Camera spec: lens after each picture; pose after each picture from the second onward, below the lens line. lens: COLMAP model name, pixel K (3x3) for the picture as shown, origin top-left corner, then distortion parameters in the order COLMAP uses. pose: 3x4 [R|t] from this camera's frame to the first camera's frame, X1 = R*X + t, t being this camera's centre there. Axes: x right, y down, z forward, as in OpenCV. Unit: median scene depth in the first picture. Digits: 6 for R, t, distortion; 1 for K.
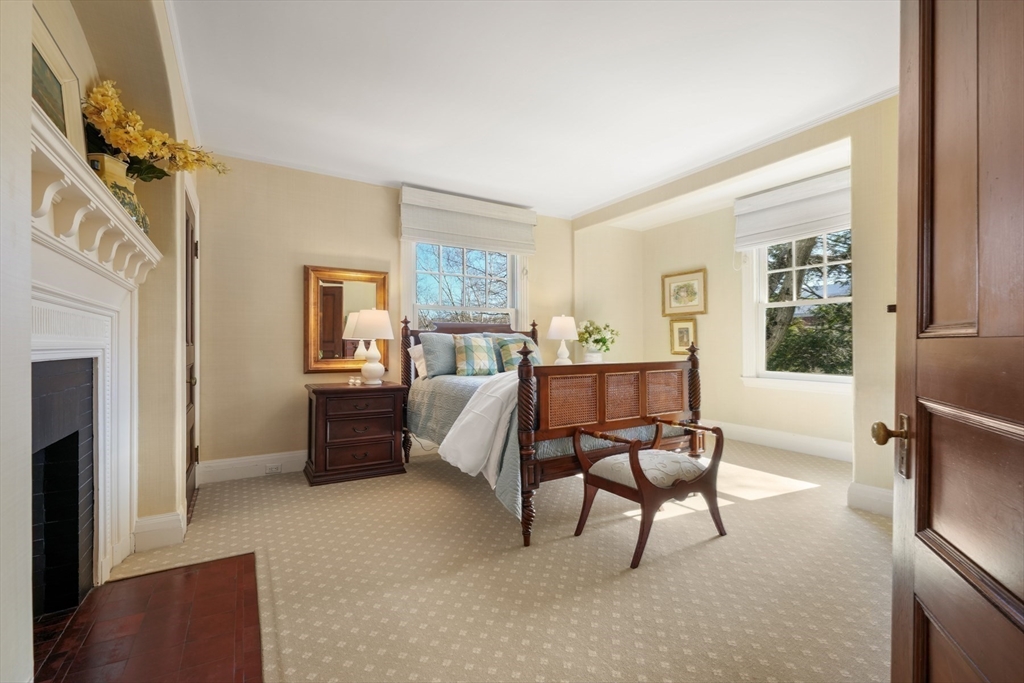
lens RADIAL K [[430.8, 0, 510.1], [0, 430.8, 346.5], [0, 0, 1]] dist [0.001575, -0.000311]
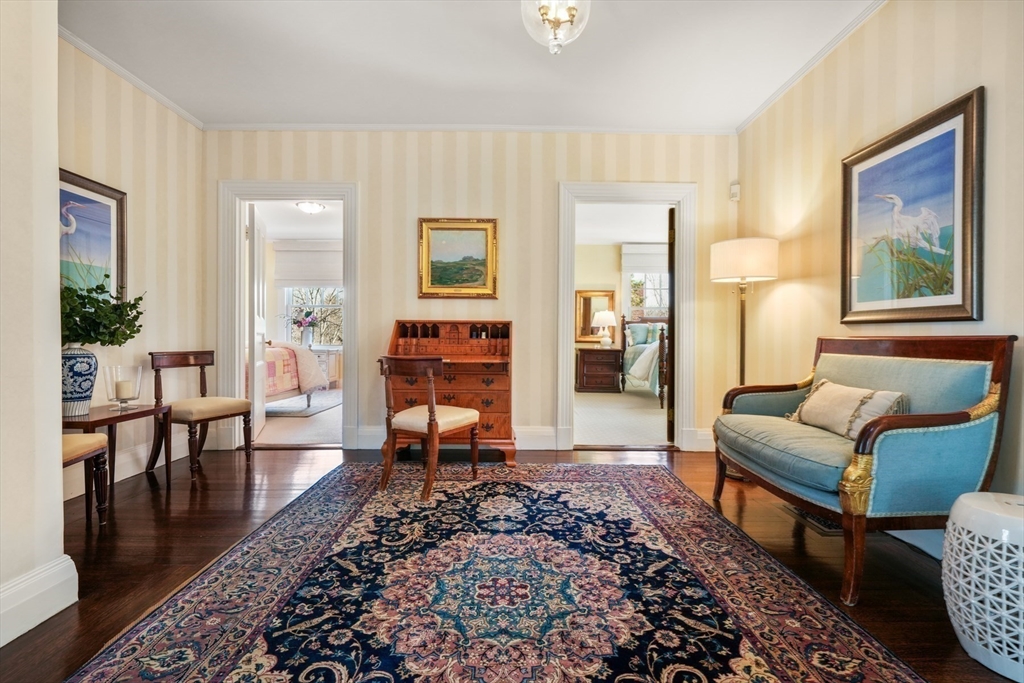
lens RADIAL K [[469.9, 0, 512.5], [0, 469.9, 337.8], [0, 0, 1]] dist [0.001389, -0.000516]
pose [[0.852410, 0.008461, -0.522805, 0.437751], [-0.004566, 0.999951, 0.008739, 0.019674], [0.522854, -0.005062, 0.852407, -1.052063]]
